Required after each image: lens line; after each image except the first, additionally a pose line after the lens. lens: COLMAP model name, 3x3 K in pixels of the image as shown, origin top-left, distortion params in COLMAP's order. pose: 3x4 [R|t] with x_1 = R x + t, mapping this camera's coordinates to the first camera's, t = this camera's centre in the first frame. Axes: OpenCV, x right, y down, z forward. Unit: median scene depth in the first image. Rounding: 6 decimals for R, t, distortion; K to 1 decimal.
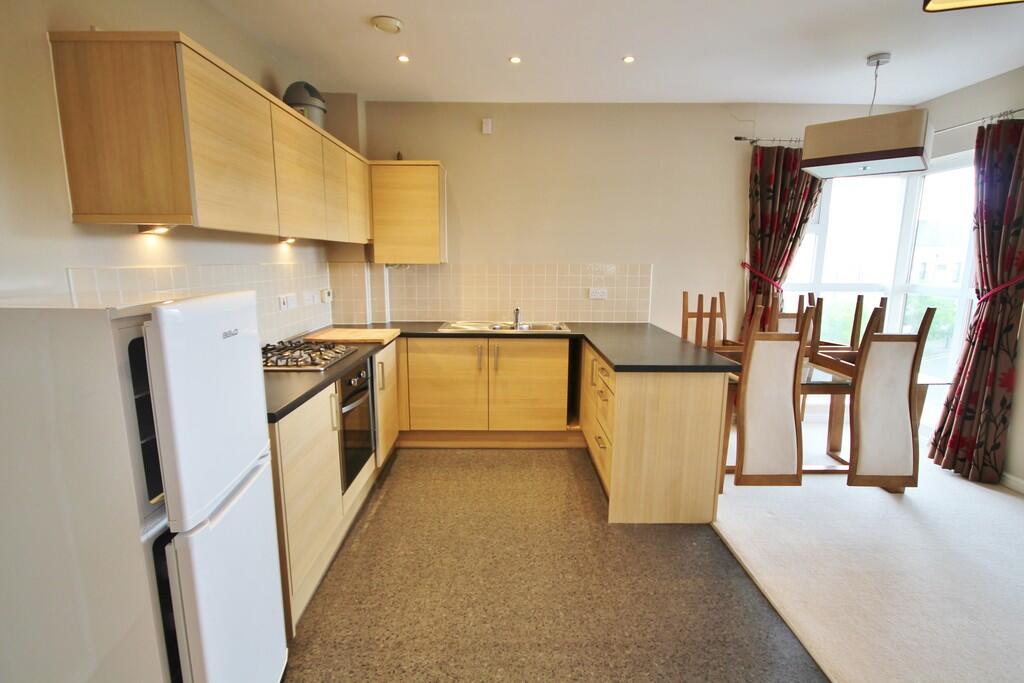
lens RADIAL K [[481.1, 0, 512.0], [0, 481.1, 341.5], [0, 0, 1]] dist [0.000159, -0.000002]
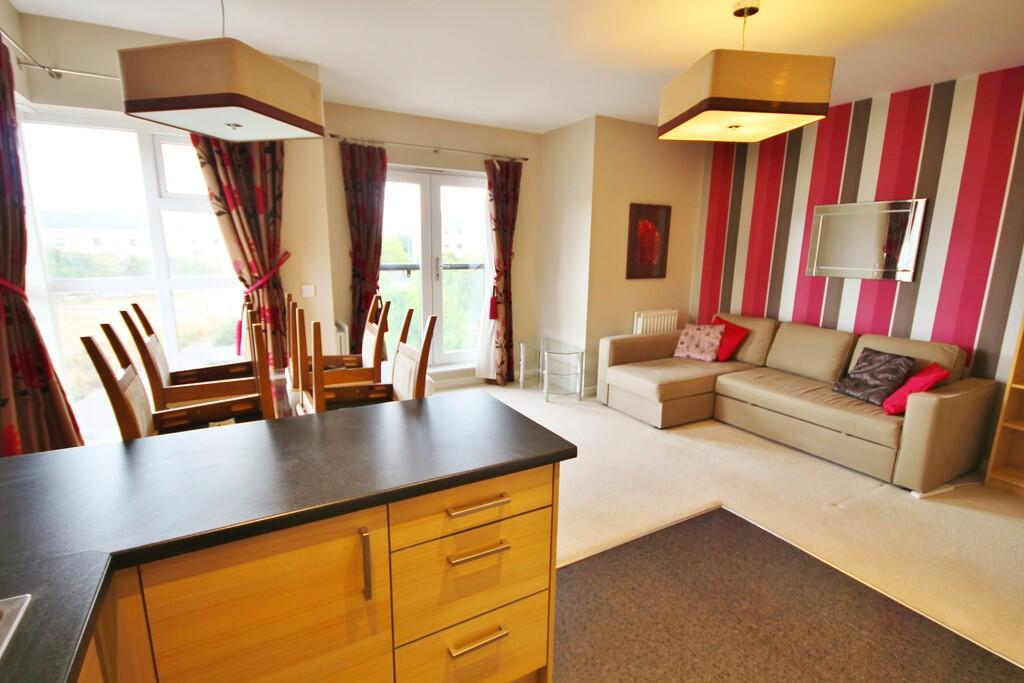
lens RADIAL K [[481.1, 0, 512.0], [0, 481.1, 341.5], [0, 0, 1]] dist [0.000159, -0.000002]
pose [[-0.479538, -0.183209, 0.858183, -0.176994], [0.135393, 0.950805, 0.278638, -0.192063], [-0.867013, 0.249809, -0.431142, 1.024235]]
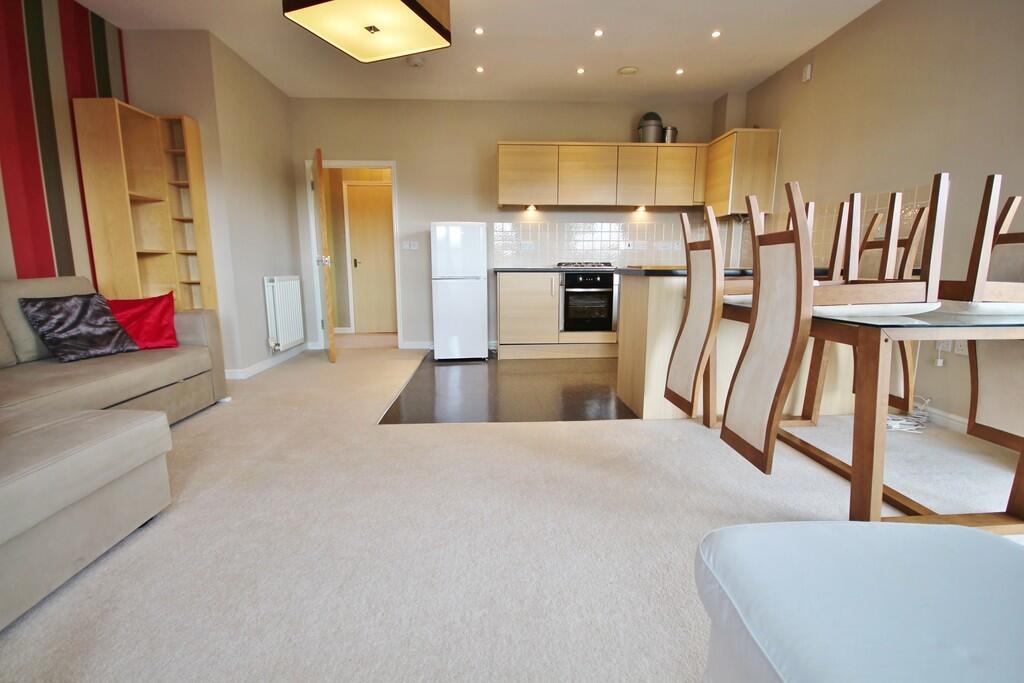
lens RADIAL K [[481.1, 0, 512.0], [0, 481.1, 341.5], [0, 0, 1]] dist [0.000159, -0.000002]
pose [[0.027586, 0.148702, -0.988497, 1.268616], [-0.172668, 0.974718, 0.141810, 0.087373], [0.984594, 0.166770, 0.052565, 0.535491]]
